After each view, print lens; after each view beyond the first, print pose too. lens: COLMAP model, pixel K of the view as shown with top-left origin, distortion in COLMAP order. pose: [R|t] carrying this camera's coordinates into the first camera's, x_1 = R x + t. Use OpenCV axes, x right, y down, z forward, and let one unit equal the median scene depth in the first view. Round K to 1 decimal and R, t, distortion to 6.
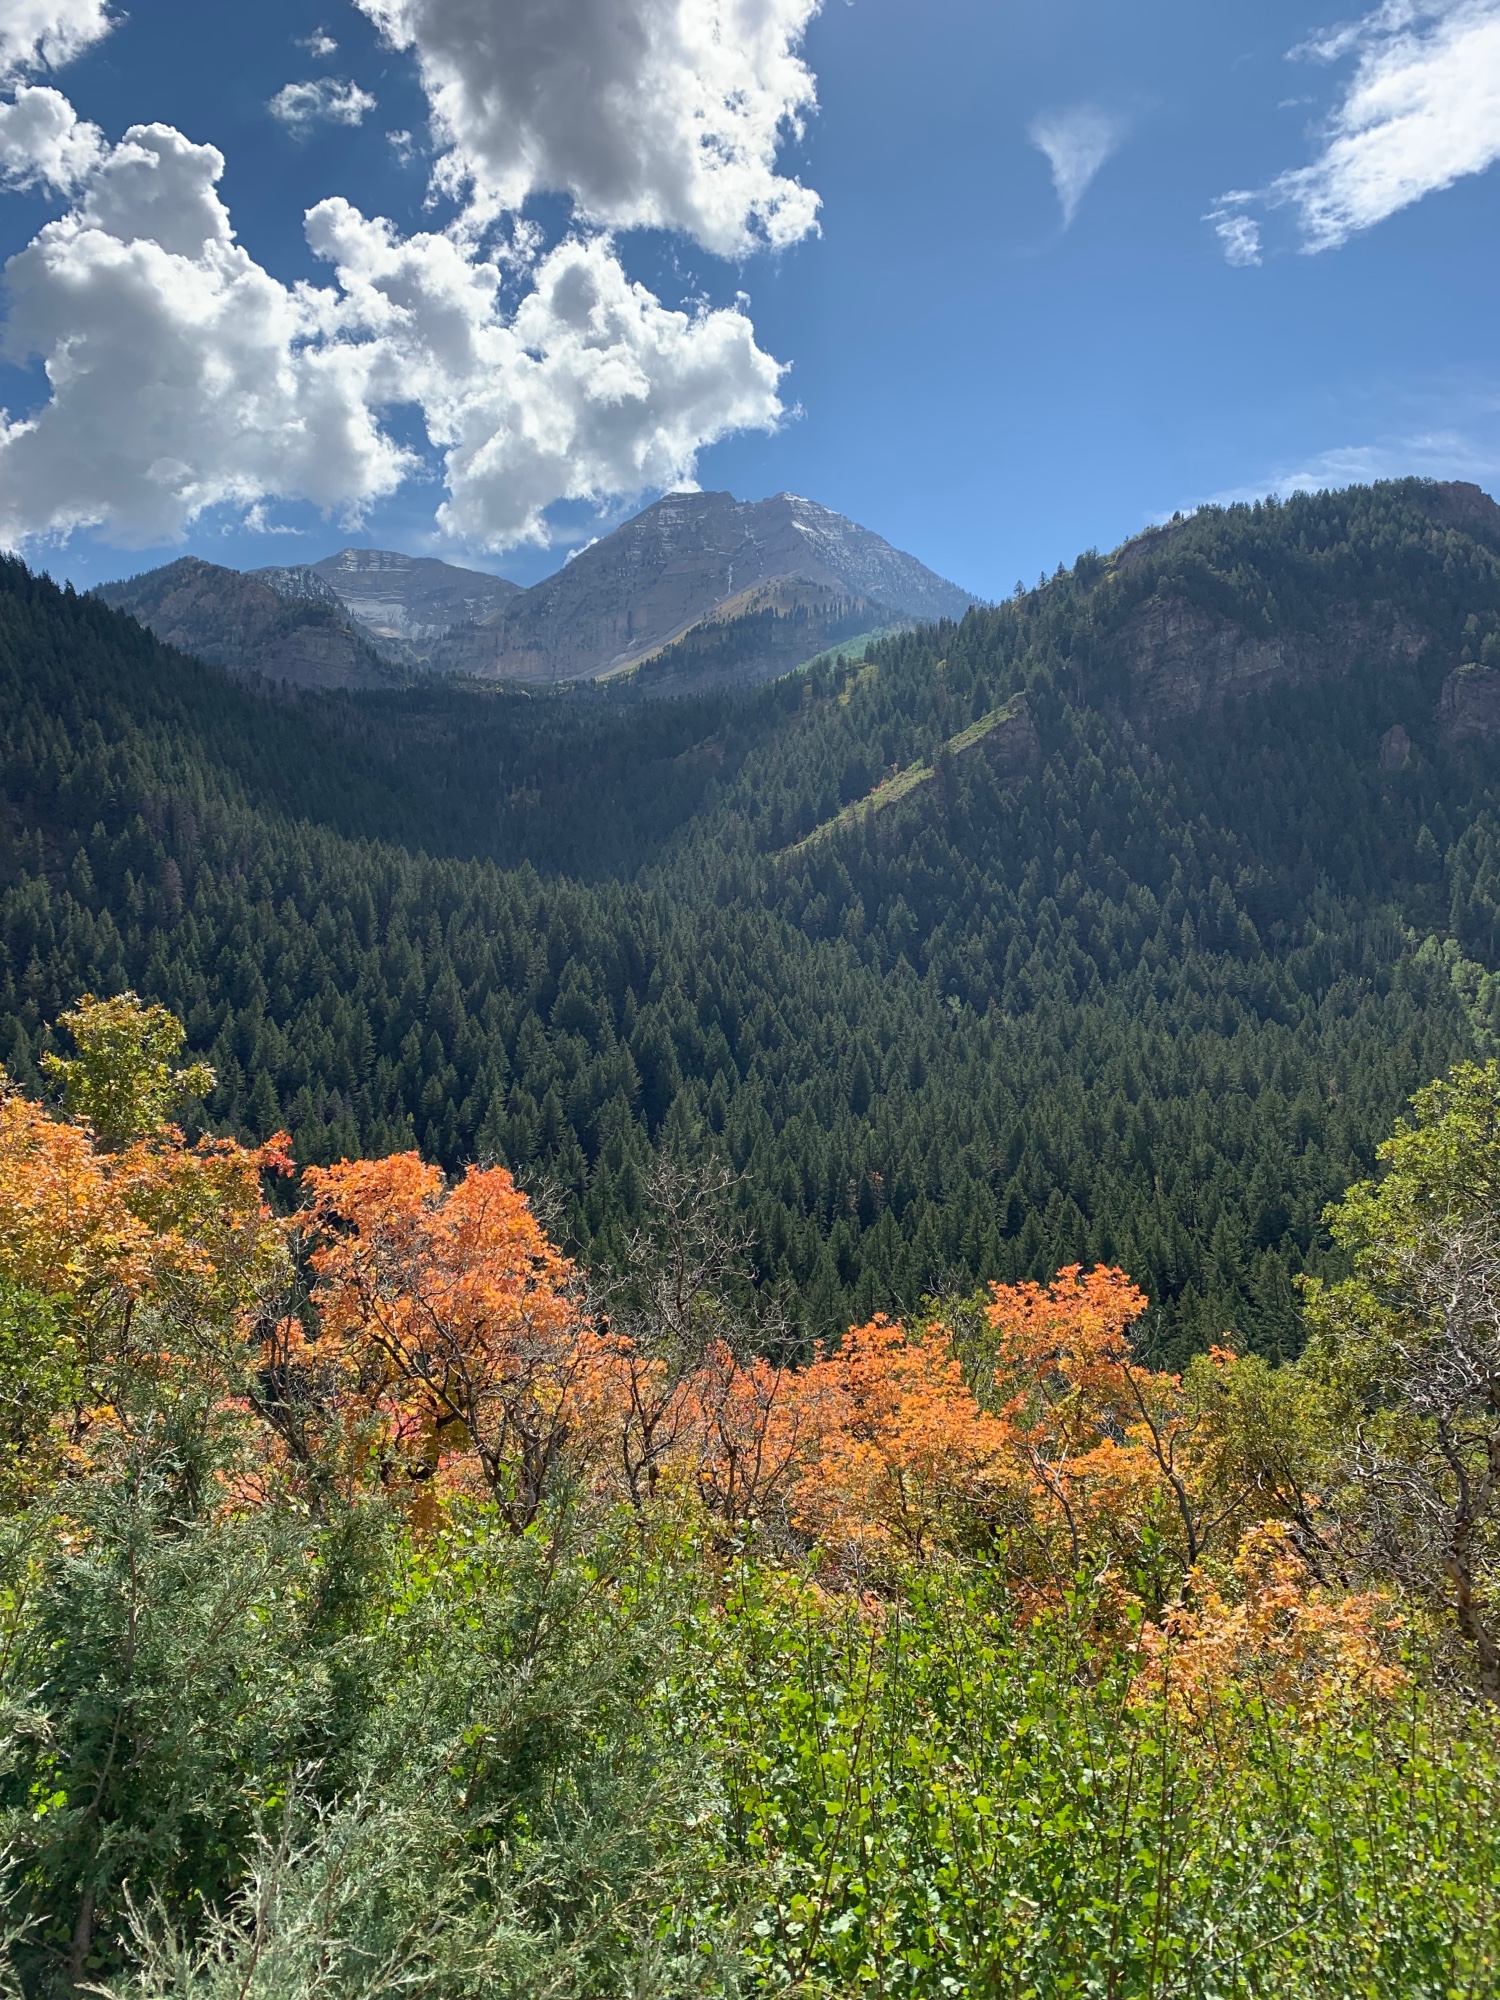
lens RADIAL K [[1507.4, 0, 751.4], [0, 1507.4, 992.1], [0, 0, 1]] dist [0.380088, -0.002453]
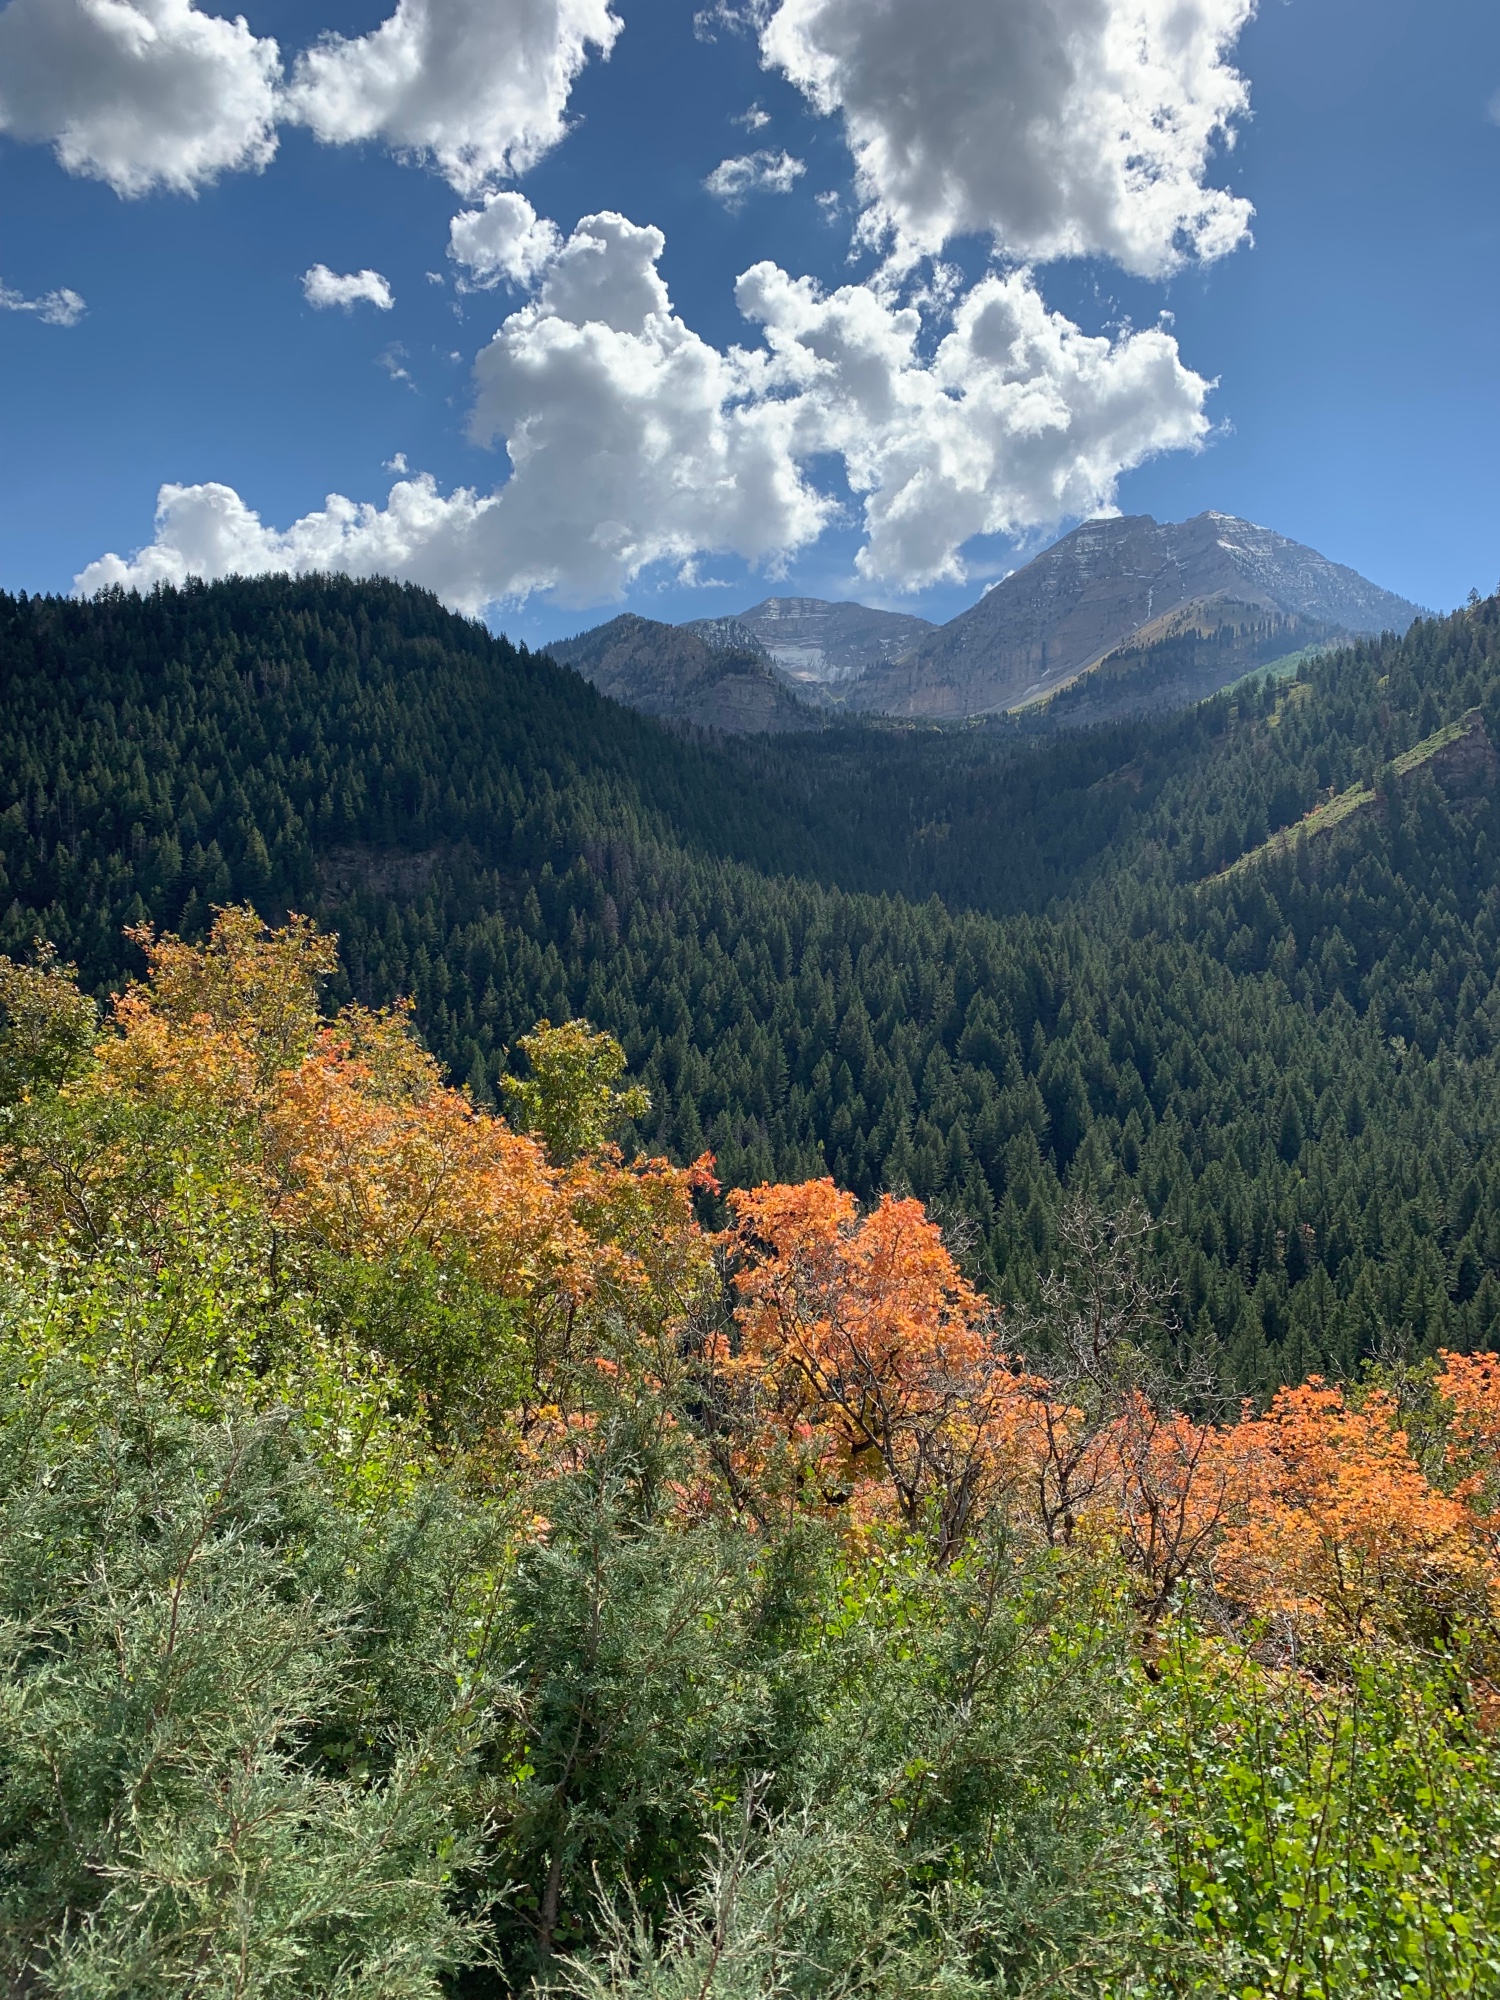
lens RADIAL K [[1507.4, 0, 751.4], [0, 1507.4, 992.1], [0, 0, 1]] dist [0.380088, -0.002453]
pose [[0.995418, 0.013021, -0.094733, -0.169108], [-0.013566, 0.999895, -0.005111, -0.014386], [0.094657, 0.006373, 0.995490, -0.009742]]
